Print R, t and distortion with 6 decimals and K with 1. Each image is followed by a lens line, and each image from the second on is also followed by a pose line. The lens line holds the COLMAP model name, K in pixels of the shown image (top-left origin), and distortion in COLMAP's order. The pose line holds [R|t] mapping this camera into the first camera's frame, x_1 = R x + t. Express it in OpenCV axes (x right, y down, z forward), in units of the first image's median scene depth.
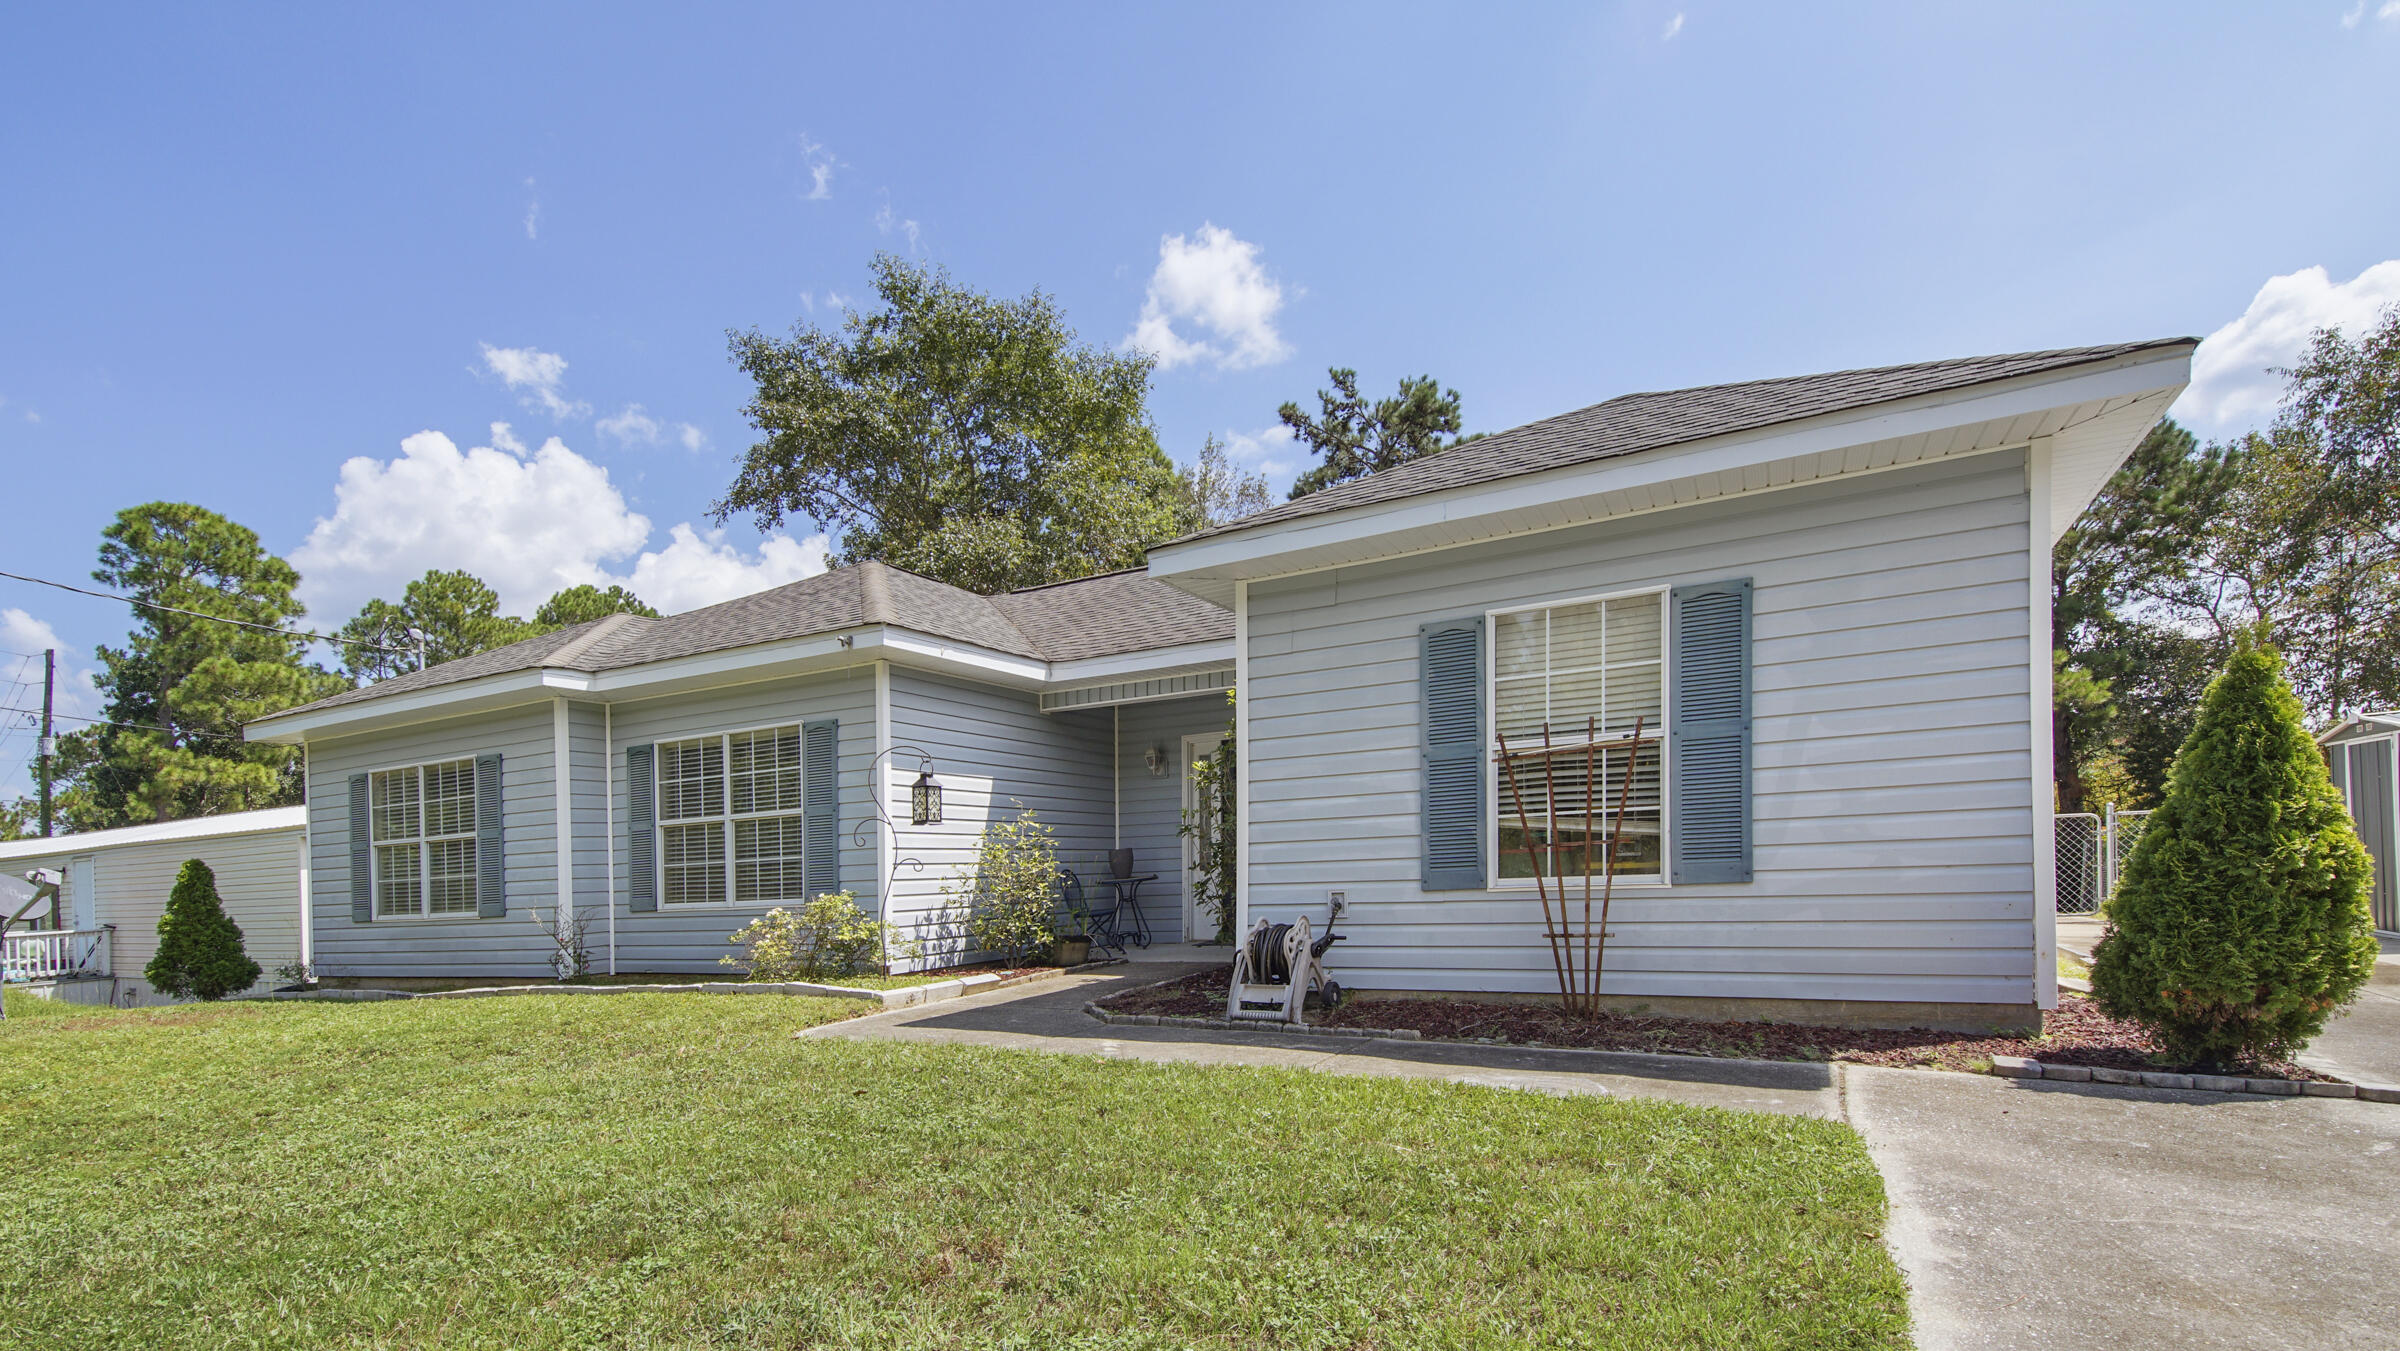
lens RADIAL K [[1078.3, 0, 1207.3], [0, 1078.3, 887.4], [0, 0, 1]] dist [0.022100, -0.010738]
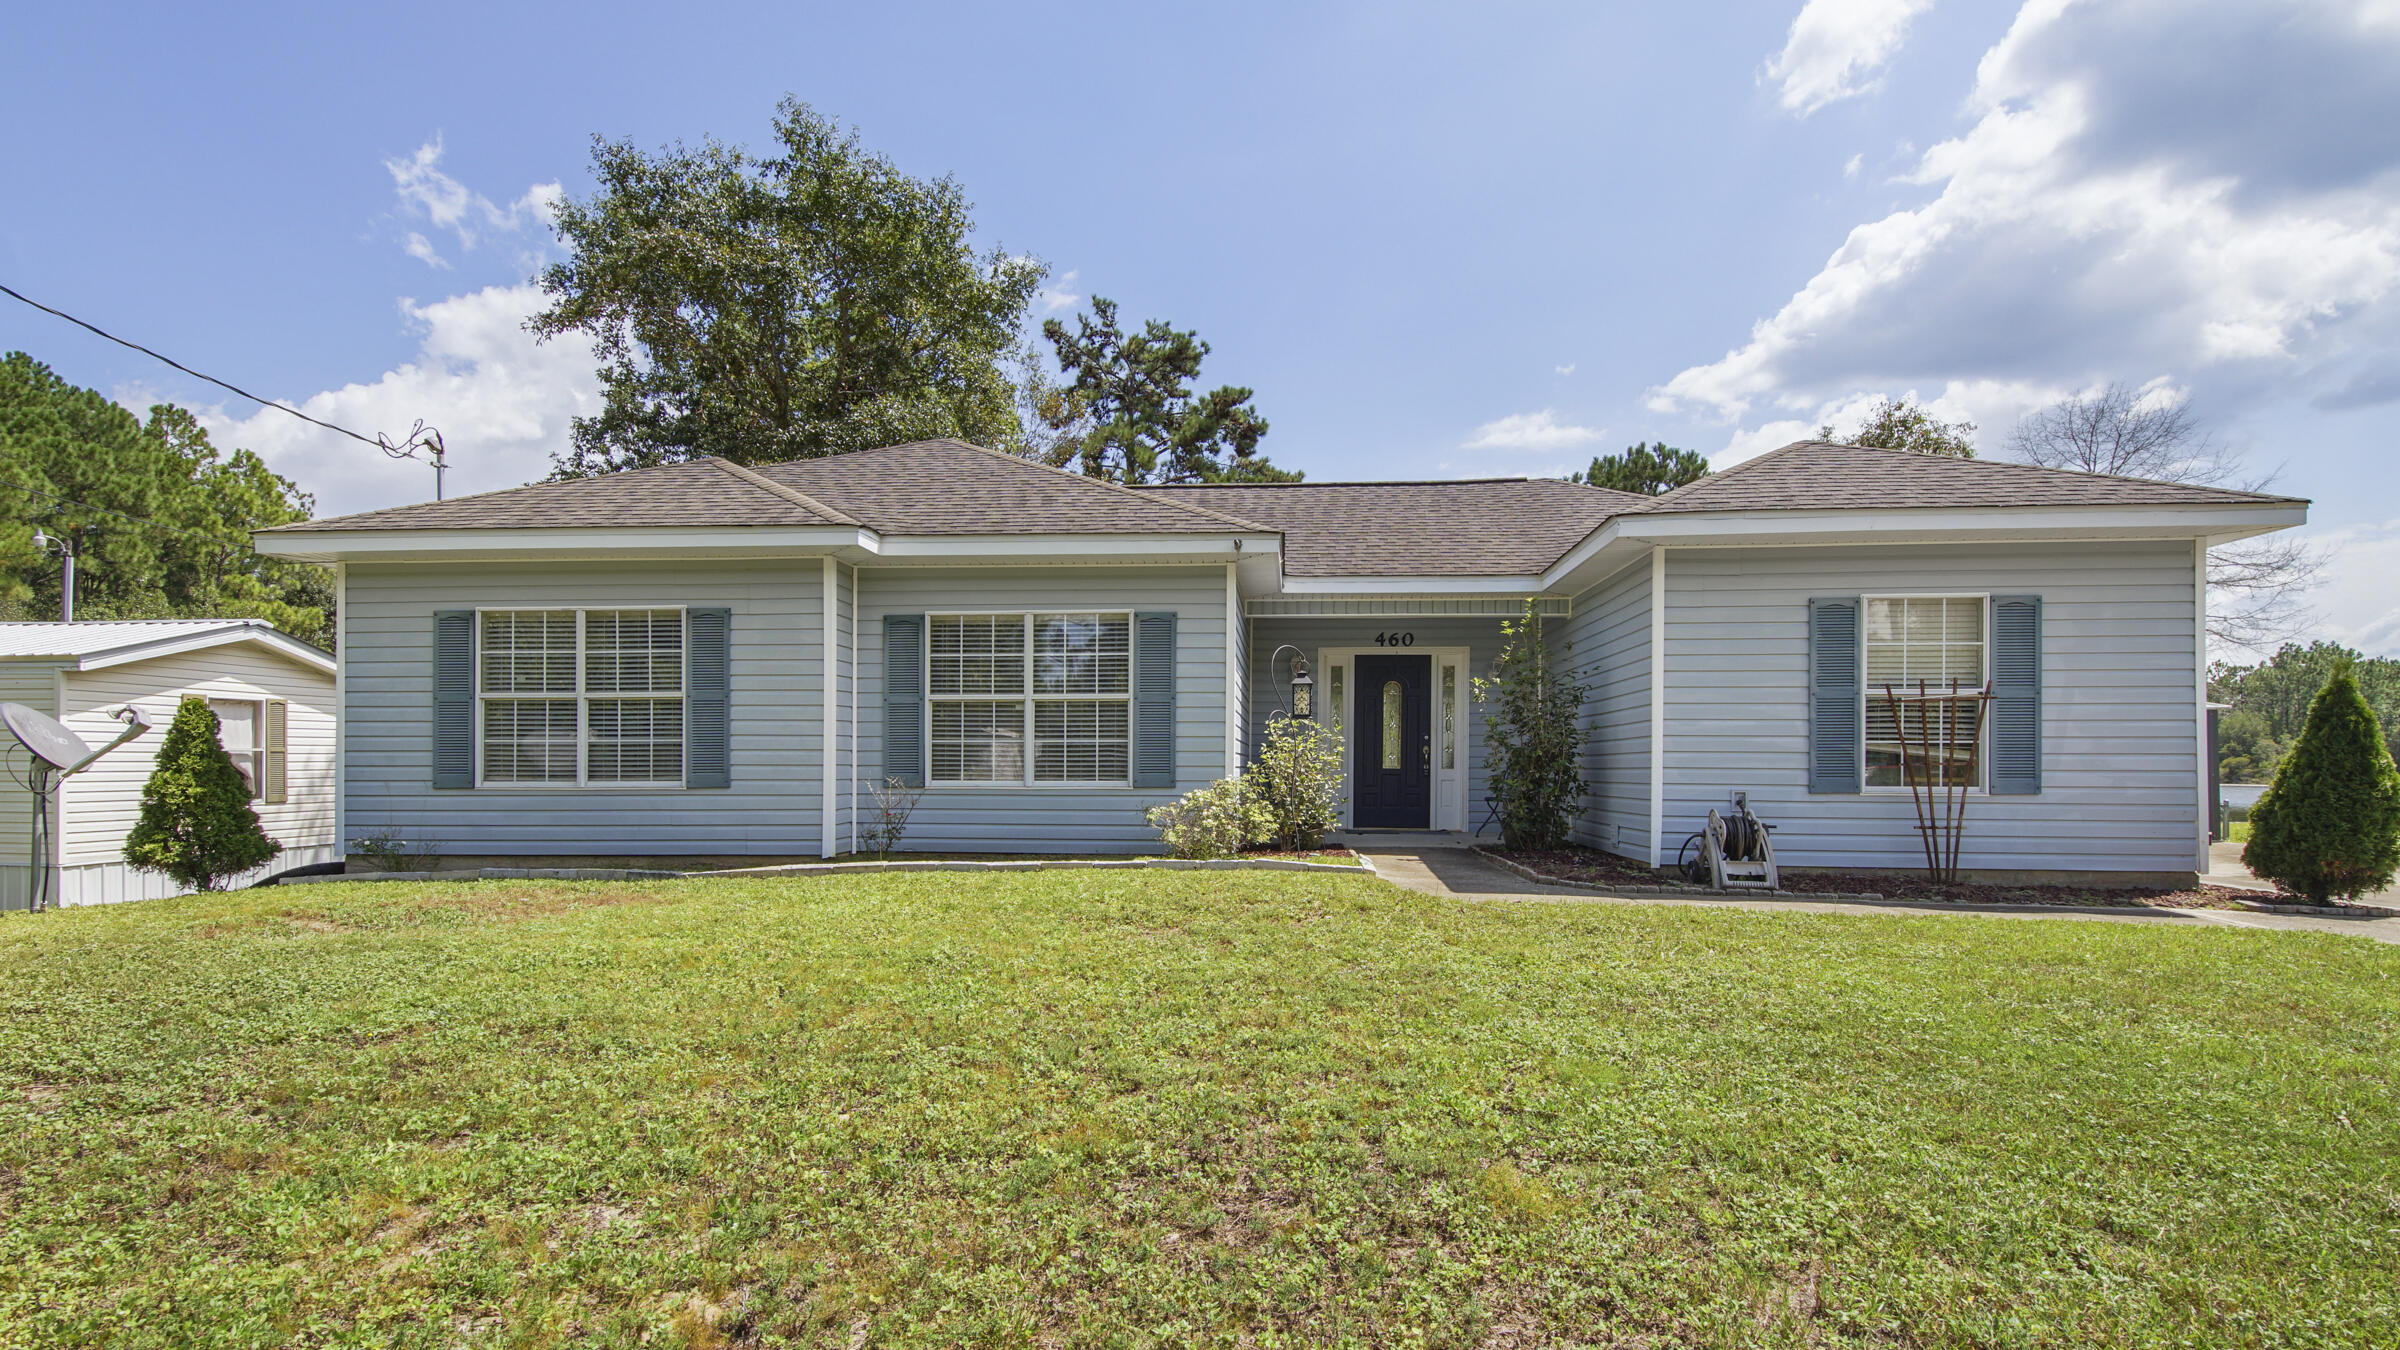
lens RADIAL K [[1078.7, 0, 1196.0], [0, 1078.7, 747.2], [0, 0, 1]] dist [0.037296, -0.018207]
pose [[0.919202, 0.049895, 0.390614, -1.012294], [-0.033038, 0.998215, -0.049760, 0.037819], [-0.392399, 0.032834, 0.919209, 0.043385]]
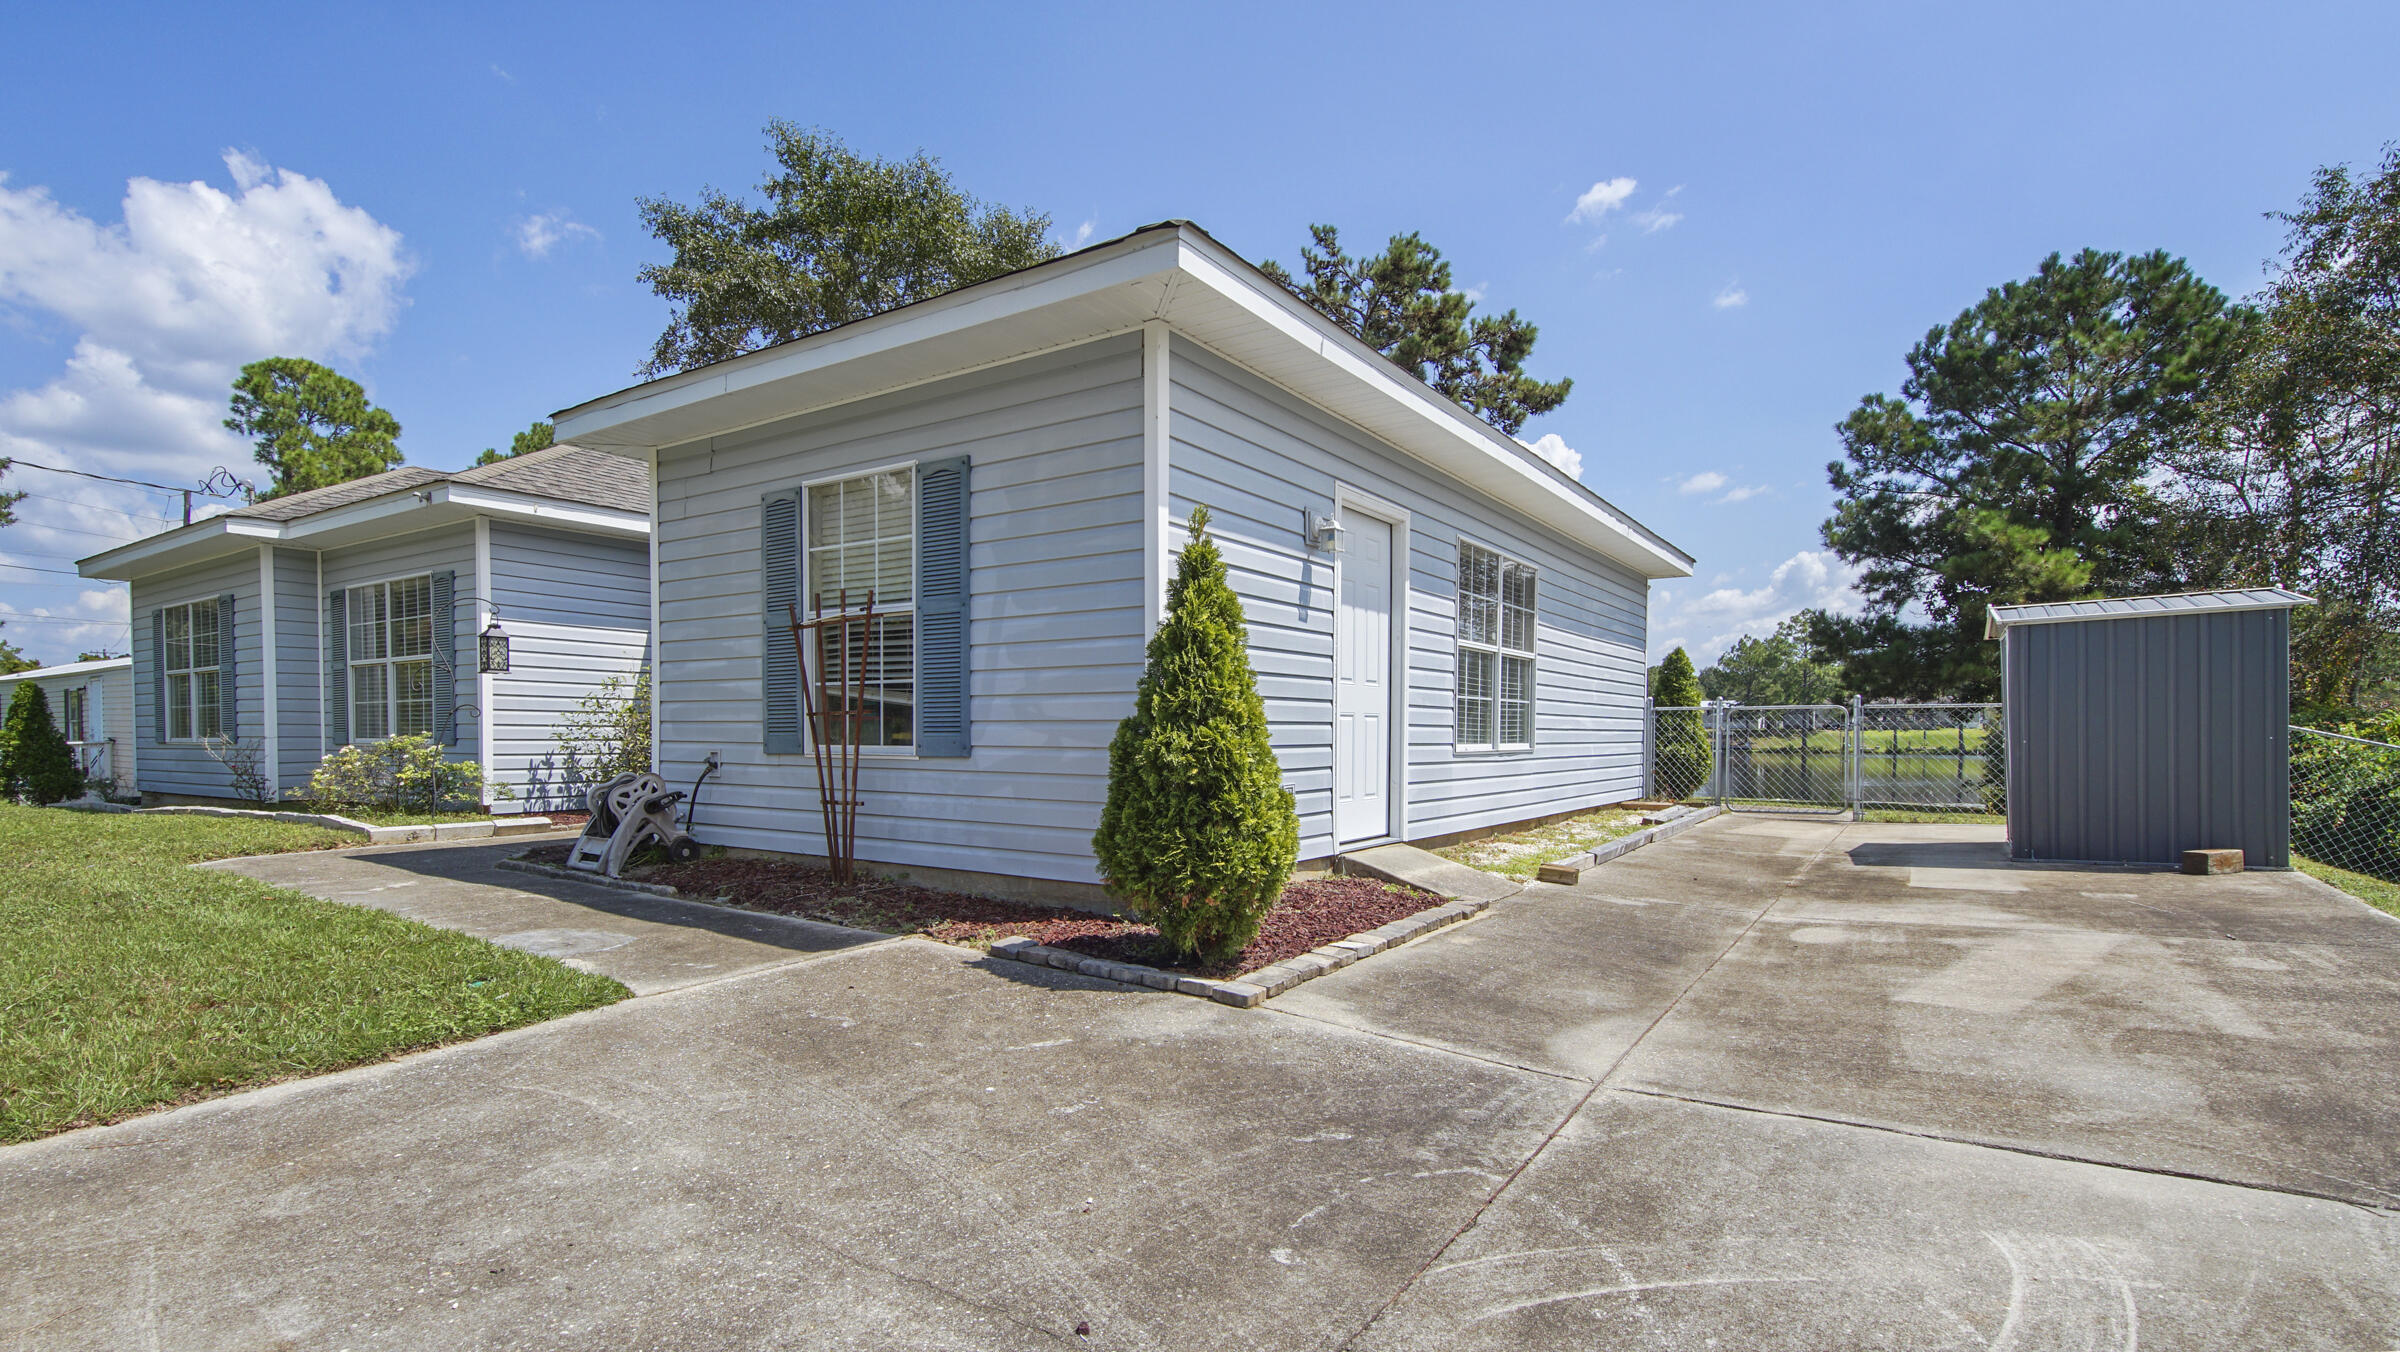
lens RADIAL K [[1087.7, 0, 1166.2], [0, 1087.7, 767.8], [0, 0, 1]] dist [0.035920, -0.017644]
pose [[0.991715, 0.047908, -0.119192, 0.684396], [-0.046227, 0.998789, 0.016836, -0.017764], [0.119854, -0.011187, 0.992728, 0.009250]]
